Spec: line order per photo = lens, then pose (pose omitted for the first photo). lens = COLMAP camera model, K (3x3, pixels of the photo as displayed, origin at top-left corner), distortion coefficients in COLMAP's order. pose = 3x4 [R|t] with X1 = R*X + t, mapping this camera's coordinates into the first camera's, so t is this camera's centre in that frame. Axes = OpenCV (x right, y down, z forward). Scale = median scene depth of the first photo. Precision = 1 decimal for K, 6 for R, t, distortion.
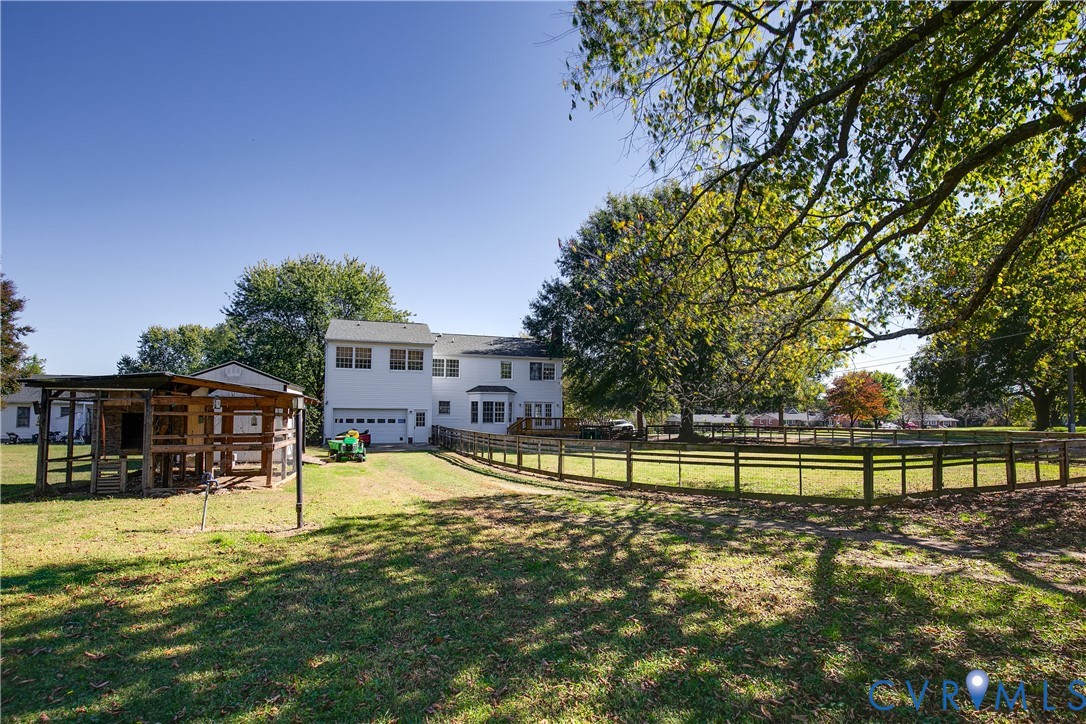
lens RADIAL K [[495.4, 0, 549.9], [0, 495.4, 367.8], [0, 0, 1]] dist [-0.015492, 0.002790]
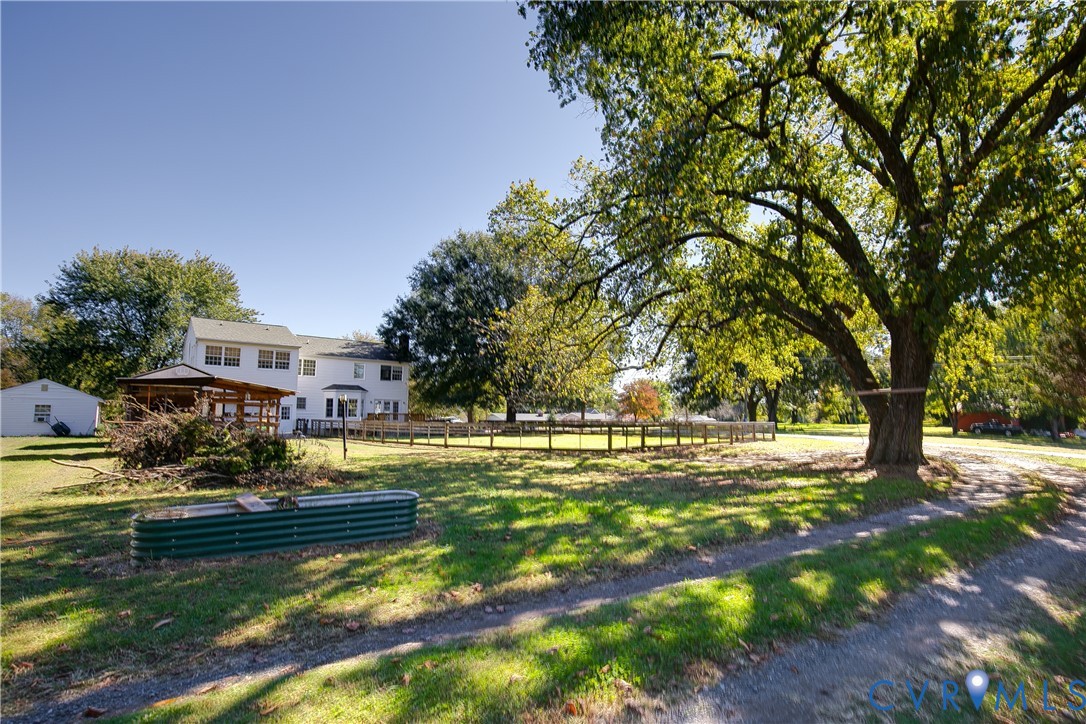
lens RADIAL K [[495.4, 0, 534.3], [0, 495.4, 367.2], [0, 0, 1]] dist [-0.015492, 0.002790]
pose [[0.945007, 0.038507, 0.324774, -0.080912], [-0.038427, 0.999239, -0.006660, -0.012629], [-0.324784, -0.006186, 0.945768, -0.208252]]
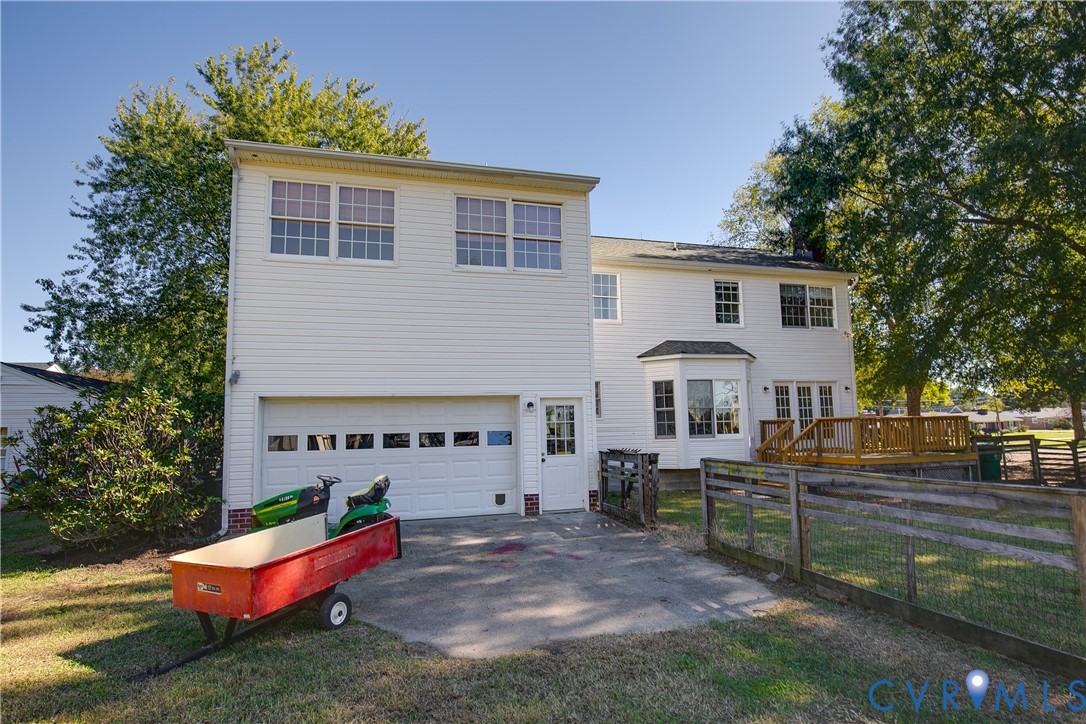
lens RADIAL K [[572.6, 0, 548.2], [0, 572.6, 361.0], [0, 0, 1]] dist [0.002171, 0.000020]
pose [[0.996337, -0.027695, -0.080910, -0.203689], [0.026784, 0.999565, -0.012333, 0.056198], [0.081217, 0.010121, 0.996645, 0.558056]]
